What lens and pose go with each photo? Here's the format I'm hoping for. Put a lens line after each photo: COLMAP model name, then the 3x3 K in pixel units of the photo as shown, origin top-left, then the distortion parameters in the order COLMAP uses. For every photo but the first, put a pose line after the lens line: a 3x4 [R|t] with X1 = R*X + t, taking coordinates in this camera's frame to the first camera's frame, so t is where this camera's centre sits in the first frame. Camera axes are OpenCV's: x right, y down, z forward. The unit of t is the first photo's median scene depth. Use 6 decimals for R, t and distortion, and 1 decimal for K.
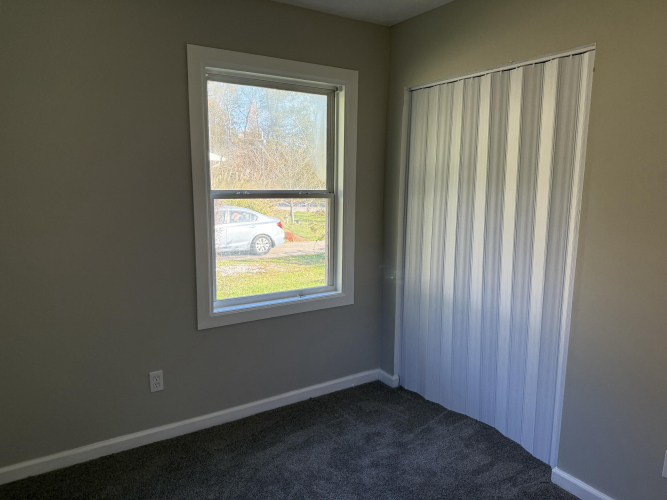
lens RADIAL K [[473.0, 0, 340.7], [0, 473.0, 248.3], [0, 0, 1]] dist [0.035199, -0.000934]
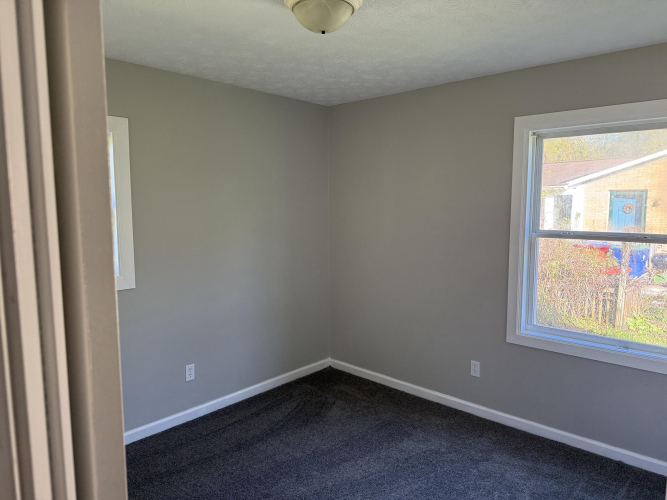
lens RADIAL K [[473.0, 0, 340.7], [0, 473.0, 248.3], [0, 0, 1]] dist [0.035199, -0.000934]
pose [[0.279021, 0.082371, -0.956746, 0.751519], [-0.139953, 0.989165, 0.044347, -0.063179], [0.950032, 0.121526, 0.287526, 0.208361]]
